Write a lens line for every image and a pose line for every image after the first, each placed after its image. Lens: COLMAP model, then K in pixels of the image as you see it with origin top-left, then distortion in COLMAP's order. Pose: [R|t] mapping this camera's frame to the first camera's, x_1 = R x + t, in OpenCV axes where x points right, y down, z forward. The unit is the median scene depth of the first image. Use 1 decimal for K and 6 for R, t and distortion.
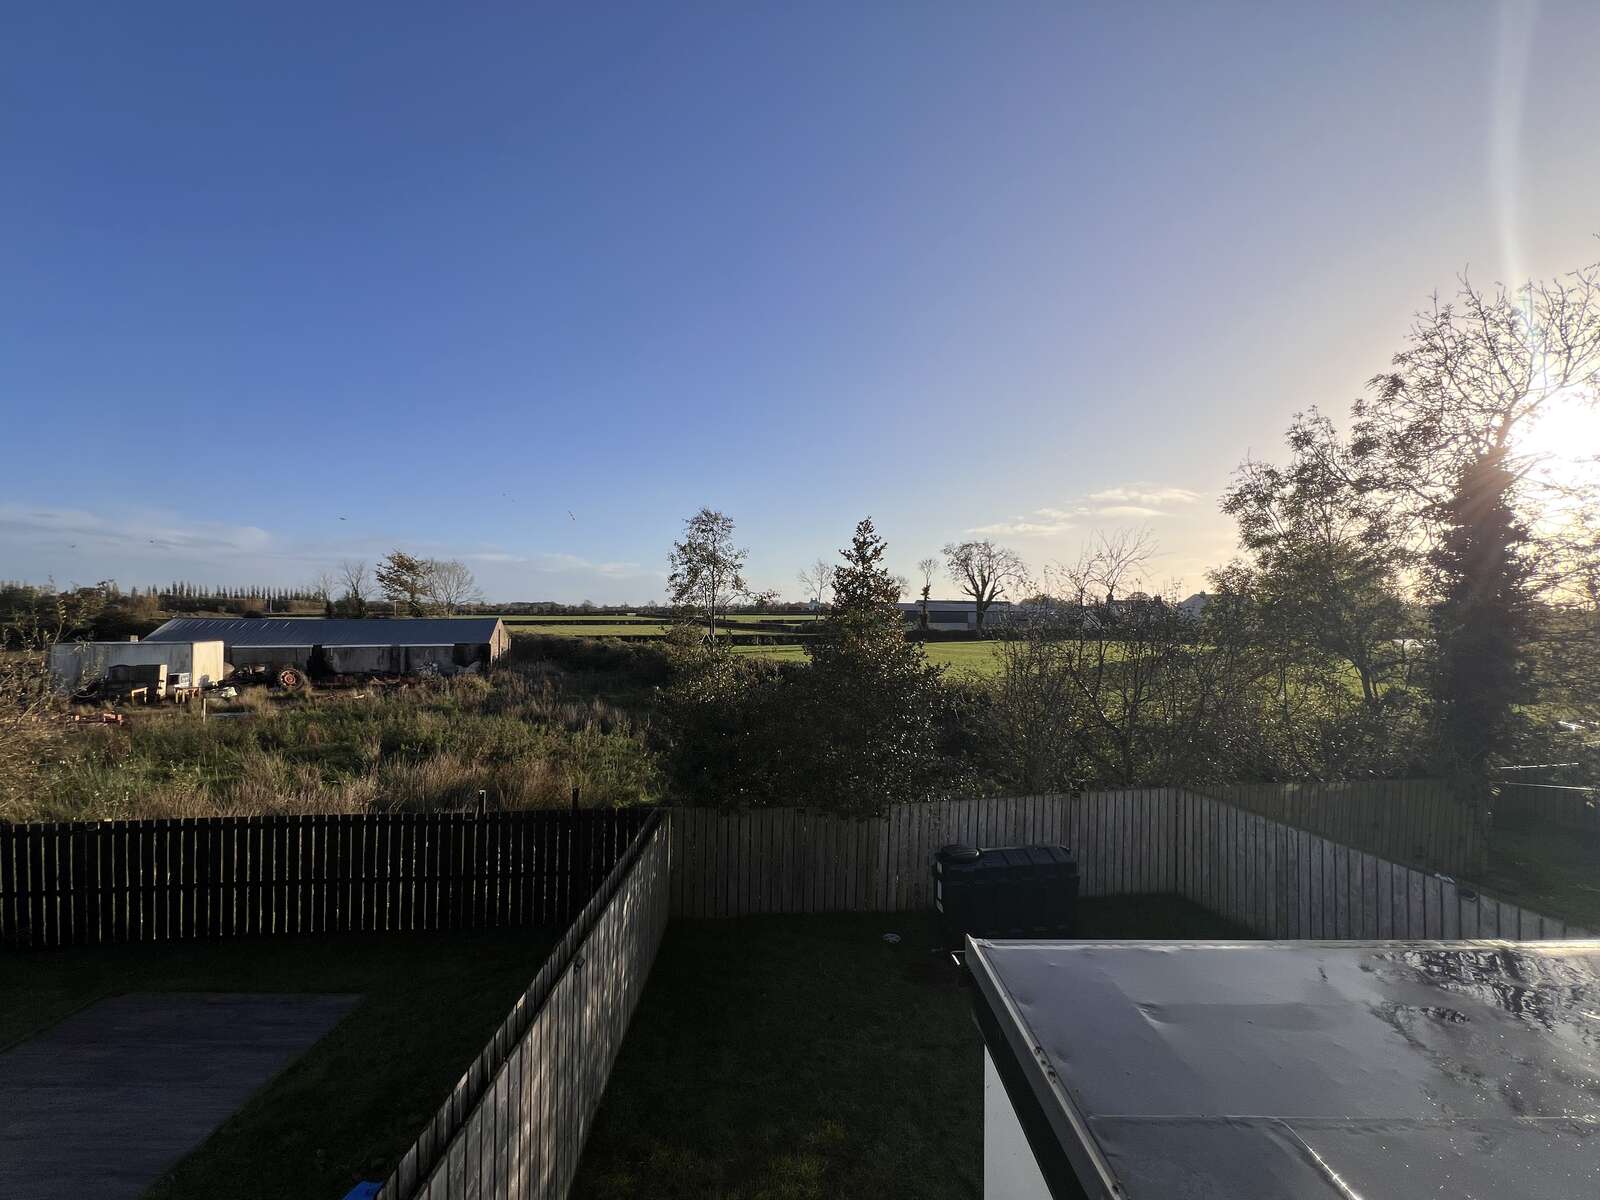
lens RADIAL K [[638.0, 0, 793.4], [0, 638.0, 600.1], [0, 0, 1]] dist [-0.002084, 0.000145]
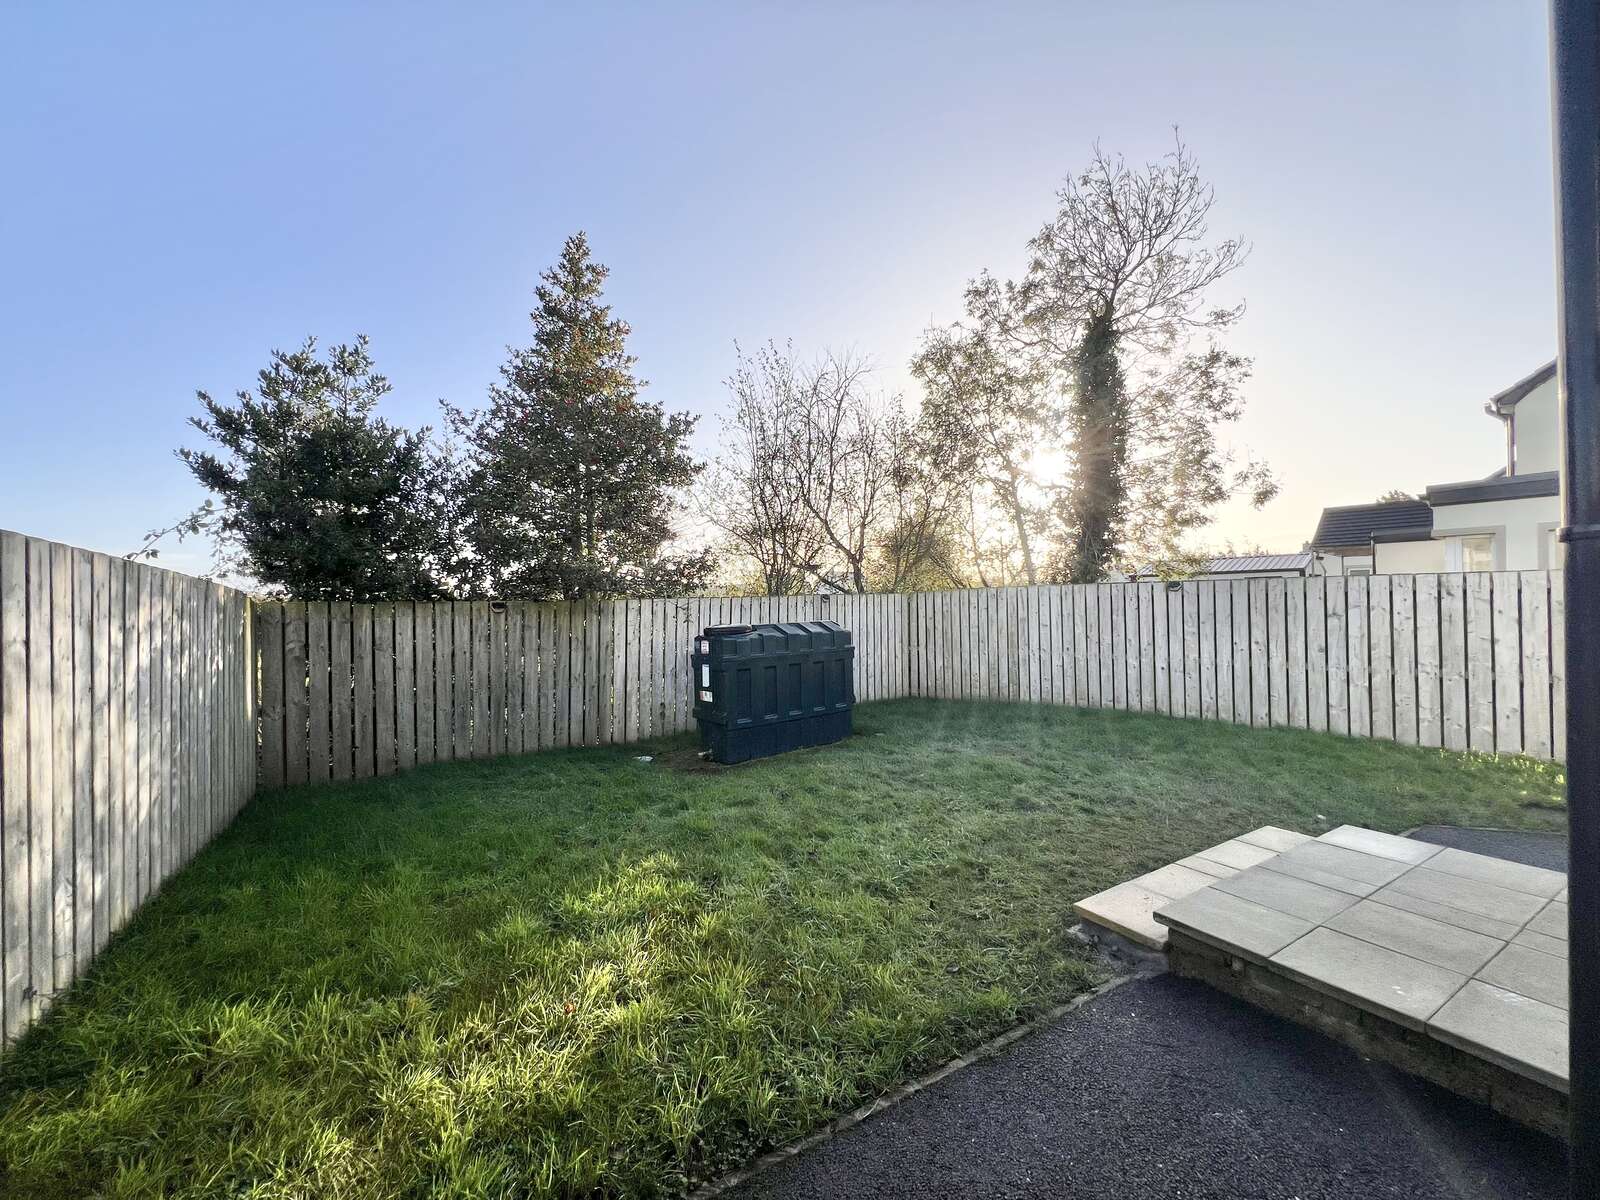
lens RADIAL K [[638.0, 0, 793.4], [0, 638.0, 600.1], [0, 0, 1]] dist [-0.002084, 0.000145]
pose [[0.867345, -0.025468, 0.497055, -0.052286], [0.019891, 0.999666, 0.016510, 0.308004], [-0.497309, -0.004433, 0.867562, 0.243741]]
